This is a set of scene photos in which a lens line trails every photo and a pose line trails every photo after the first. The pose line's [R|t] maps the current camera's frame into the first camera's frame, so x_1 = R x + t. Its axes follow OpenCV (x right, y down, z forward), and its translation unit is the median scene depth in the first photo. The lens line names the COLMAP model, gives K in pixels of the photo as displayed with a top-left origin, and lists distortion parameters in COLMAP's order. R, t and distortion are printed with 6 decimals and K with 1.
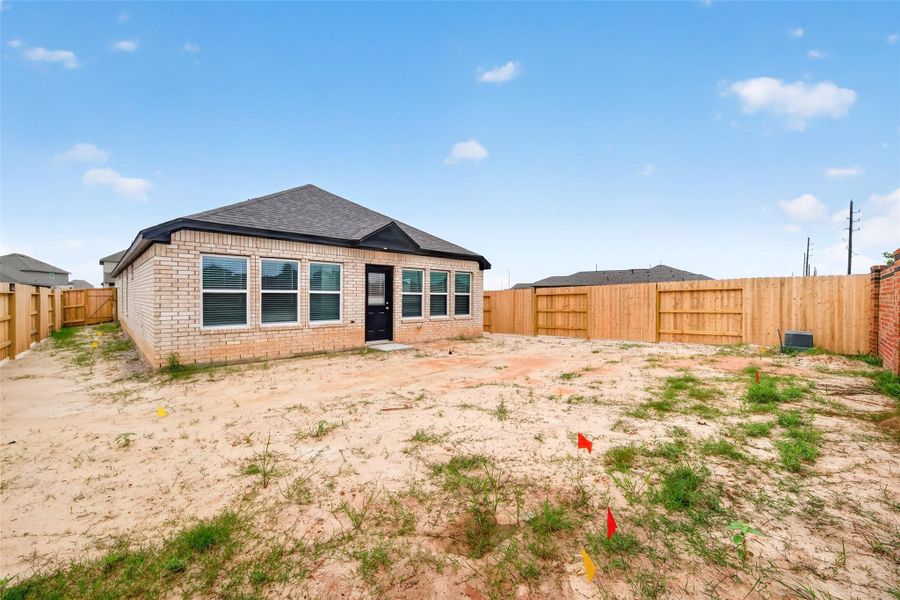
lens RADIAL K [[359.2, 0, 450.0], [0, 359.2, 300.0], [0, 0, 1]] dist [0.002801, 0.000069]
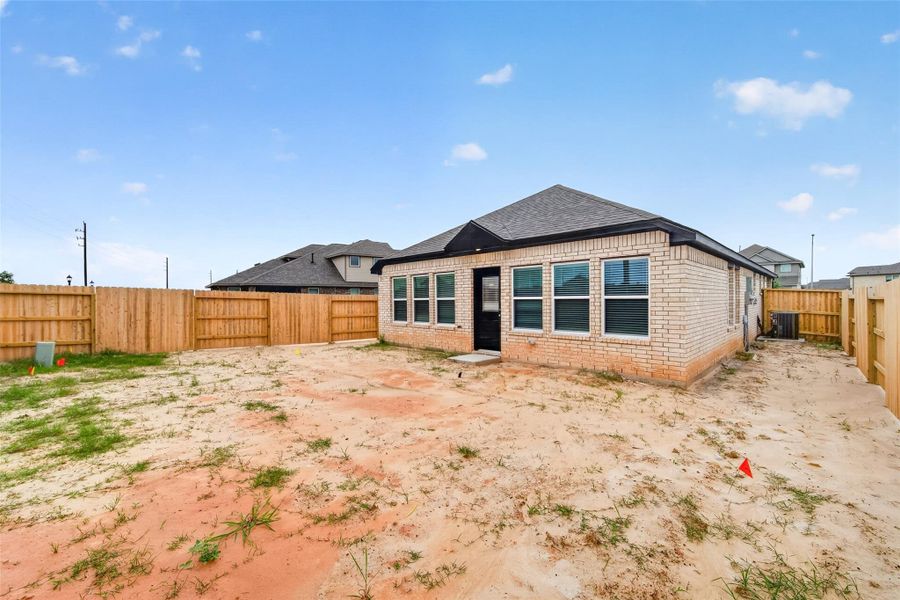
lens RADIAL K [[359.2, 0, 450.0], [0, 359.2, 300.0], [0, 0, 1]] dist [0.002801, 0.000069]
pose [[0.009962, -0.011373, -0.999886, 0.721774], [-0.008865, 0.999895, -0.011462, -0.004237], [0.999911, 0.008978, 0.009860, 0.906336]]
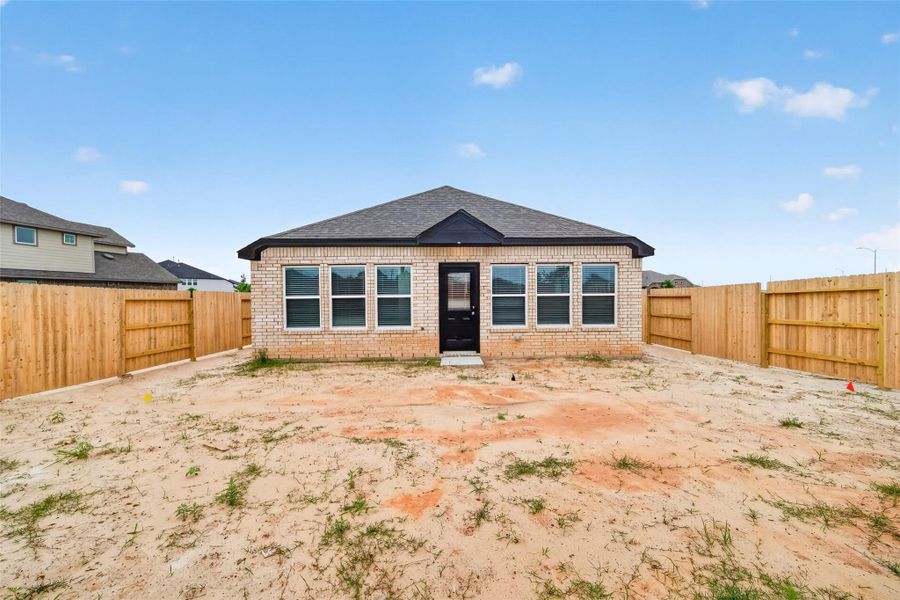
lens RADIAL K [[359.2, 0, 450.0], [0, 359.2, 300.0], [0, 0, 1]] dist [0.002801, 0.000069]
pose [[0.732284, -0.011260, -0.680906, 0.370803], [0.006182, 0.999932, -0.009887, -0.001275], [0.680971, 0.003031, 0.732304, 0.364812]]
